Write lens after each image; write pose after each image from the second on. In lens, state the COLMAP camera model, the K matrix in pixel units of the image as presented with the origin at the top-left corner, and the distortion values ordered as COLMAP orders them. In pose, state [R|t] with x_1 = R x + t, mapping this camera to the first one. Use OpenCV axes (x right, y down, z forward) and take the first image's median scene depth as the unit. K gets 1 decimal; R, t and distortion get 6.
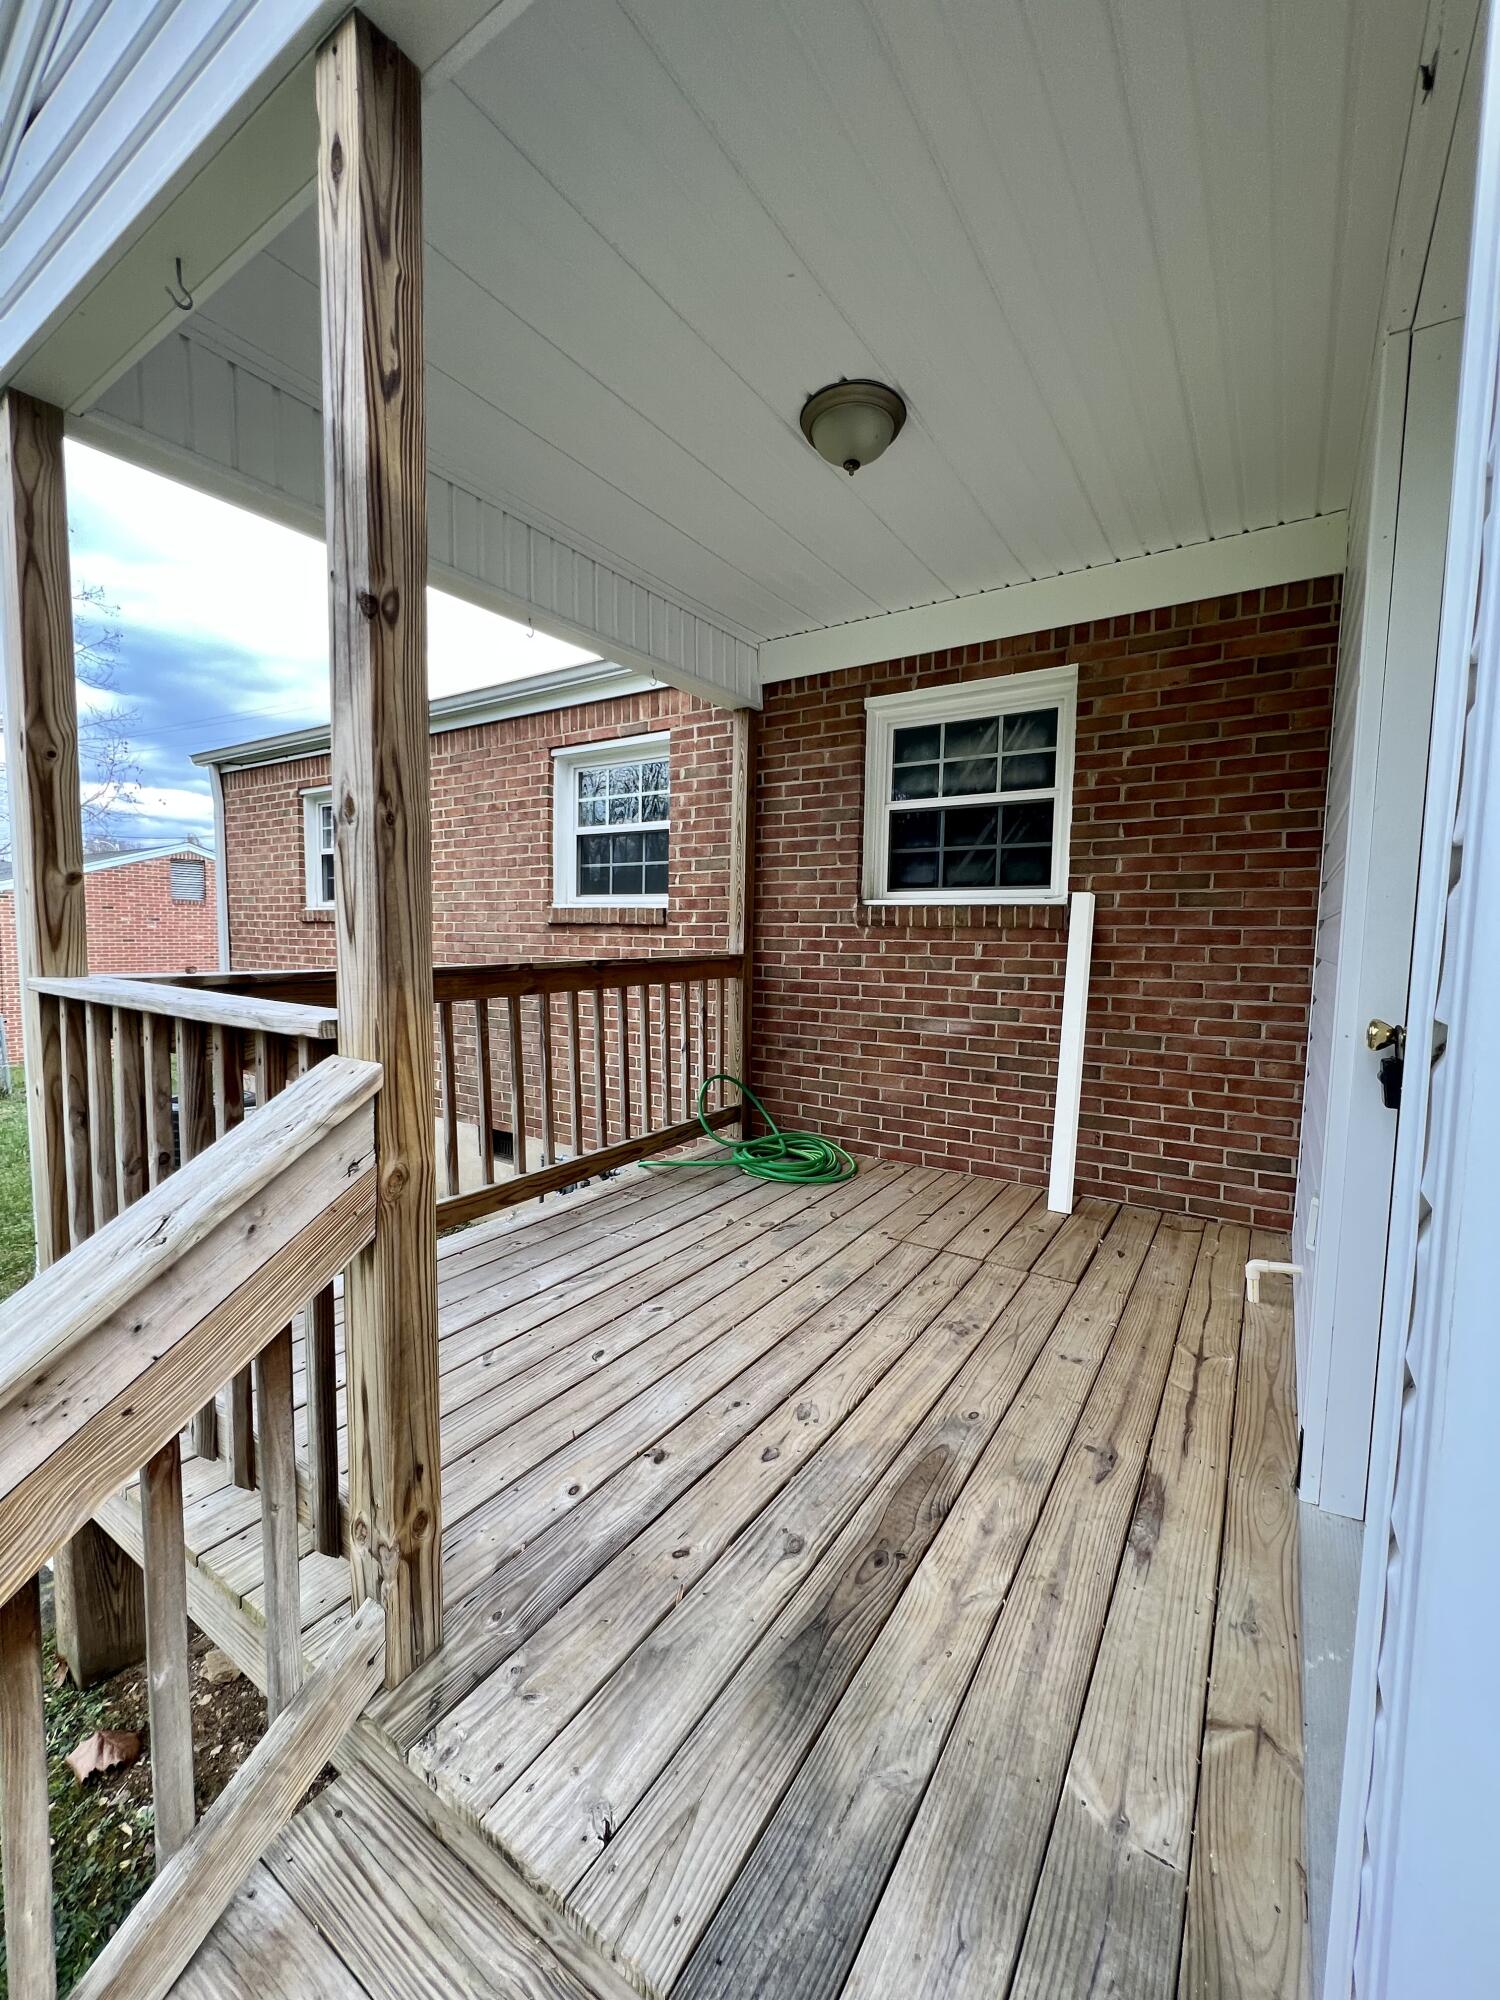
lens RADIAL K [[801.1, 0, 751.3], [0, 801.1, 996.4], [0, 0, 1]] dist [-0.000546, -0.000523]
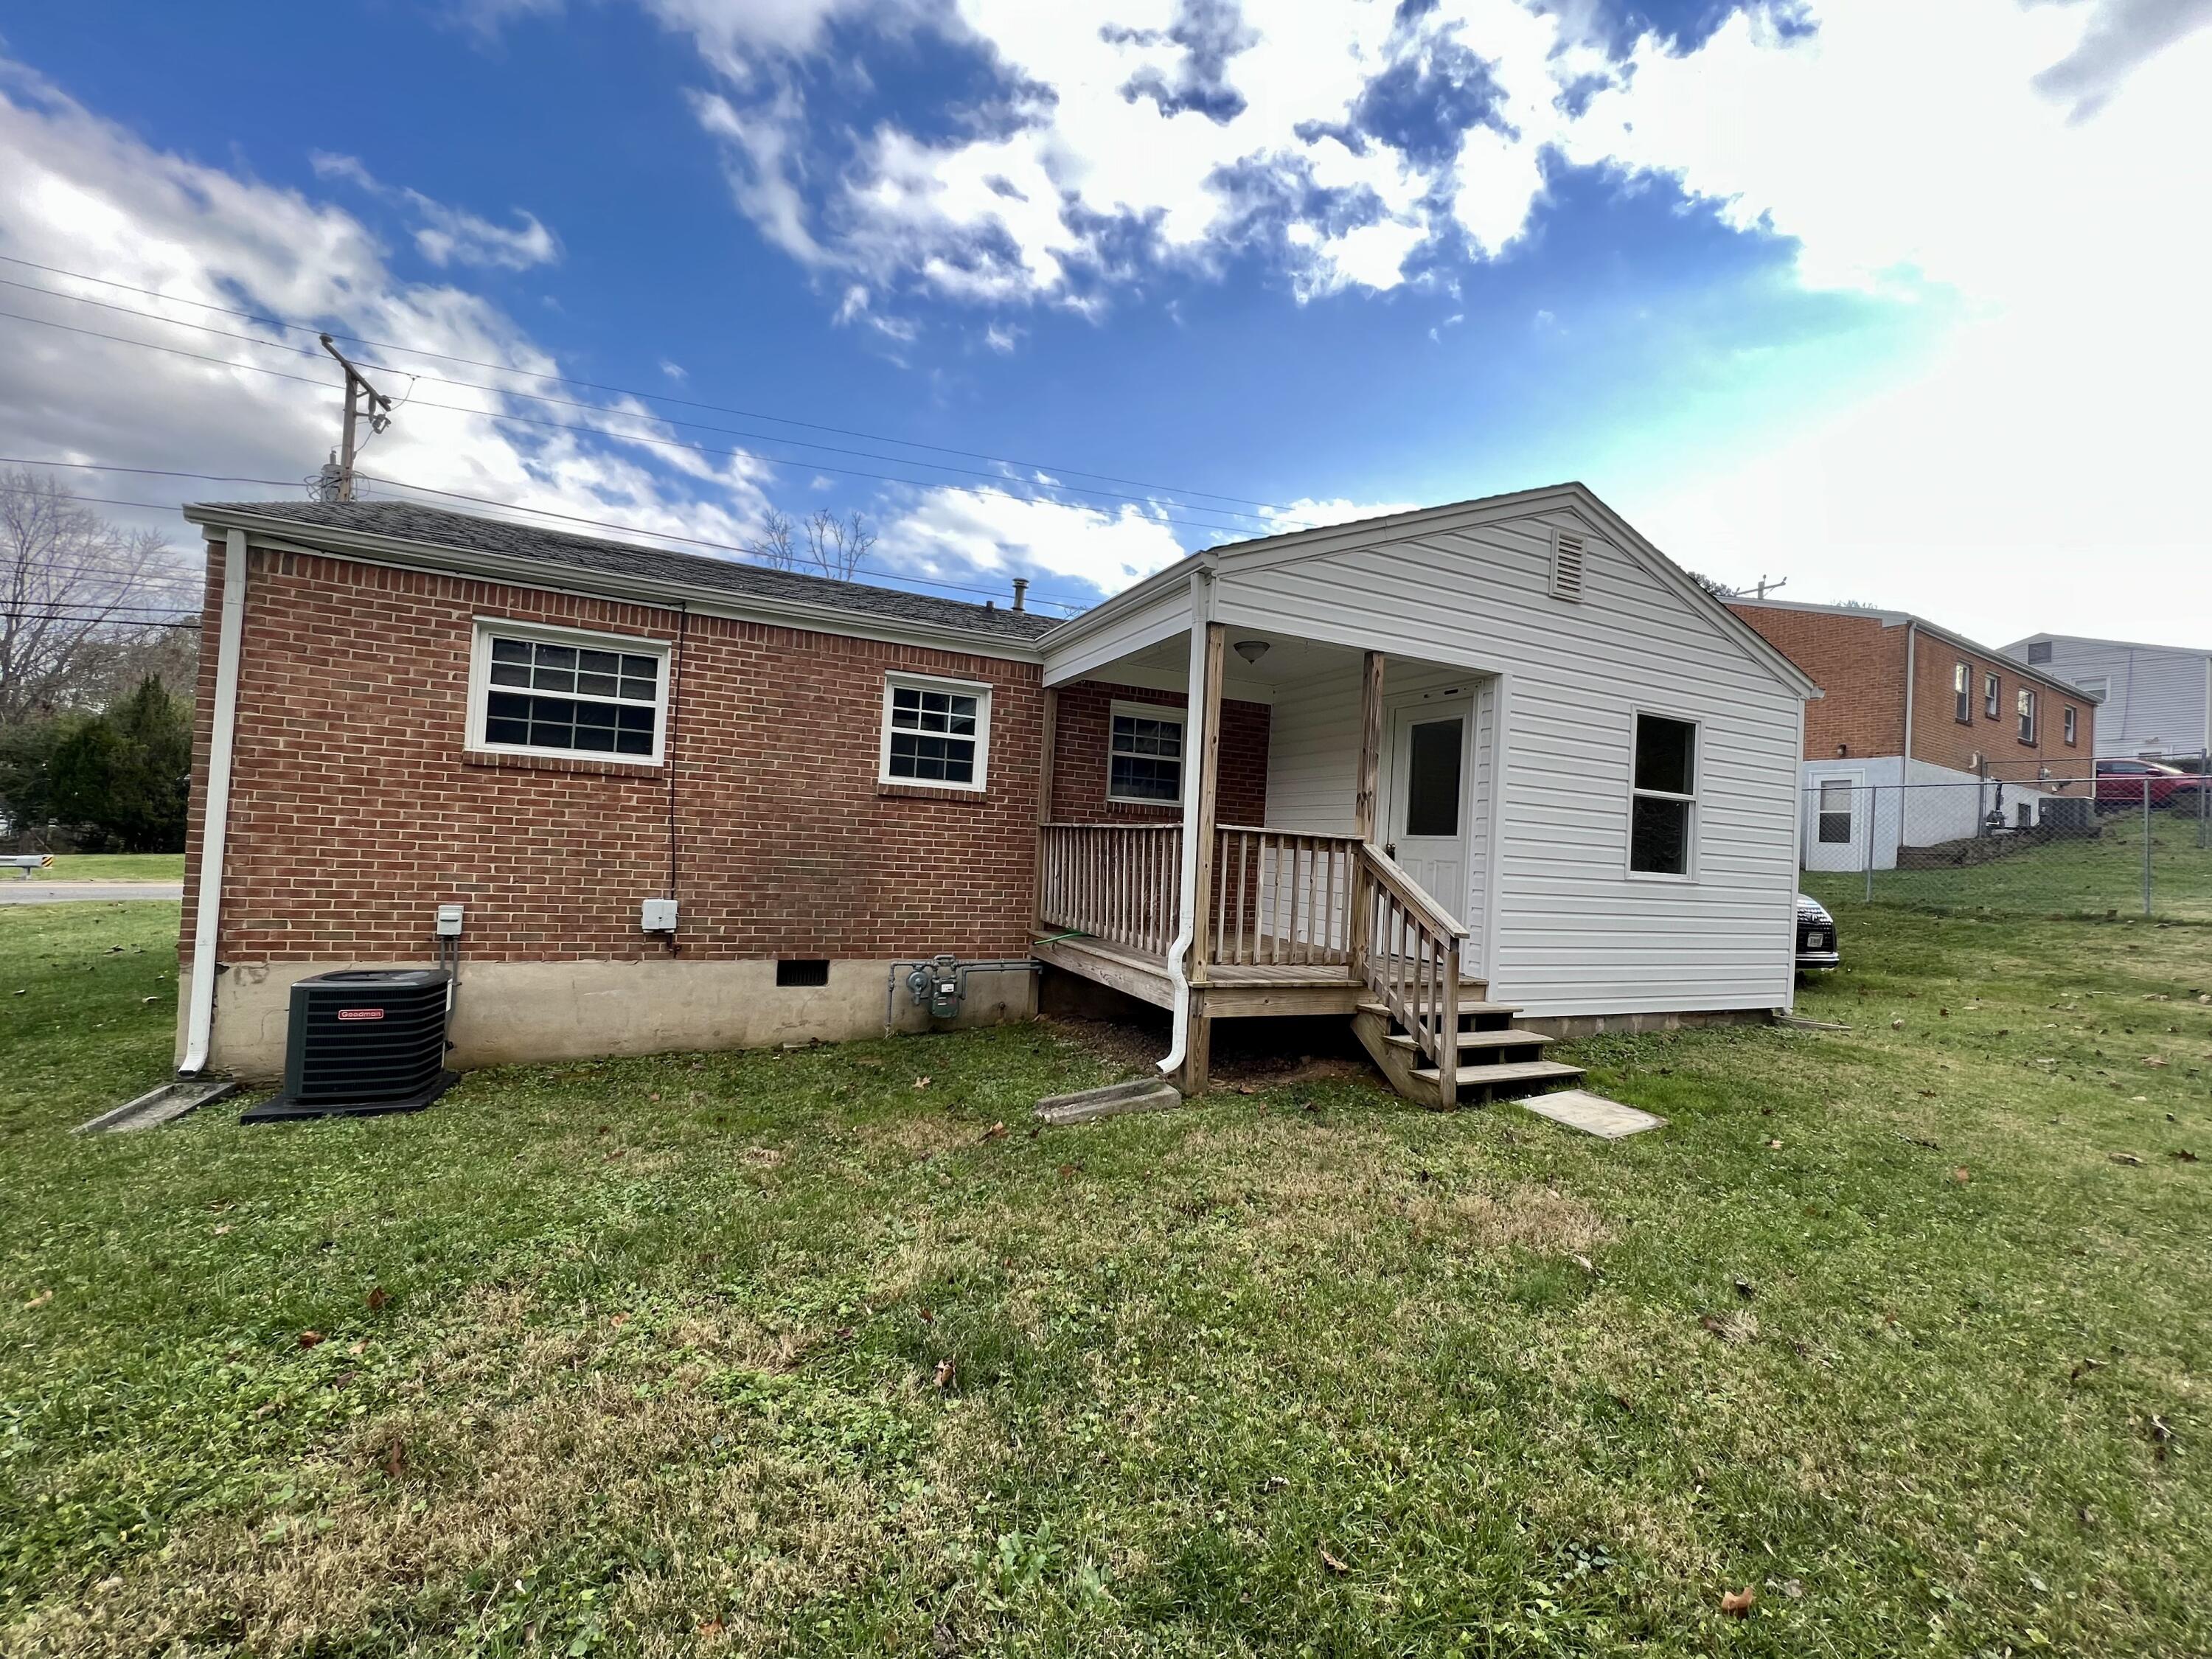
lens RADIAL K [[886.0, 0, 1100.4], [0, 886.0, 826.1], [0, 0, 1]] dist [-0.000546, -0.000523]
pose [[0.532591, 0.029361, 0.845864, -1.309014], [0.022128, 0.998573, -0.048594, 0.043675], [-0.846084, 0.044598, 0.531181, -0.116177]]
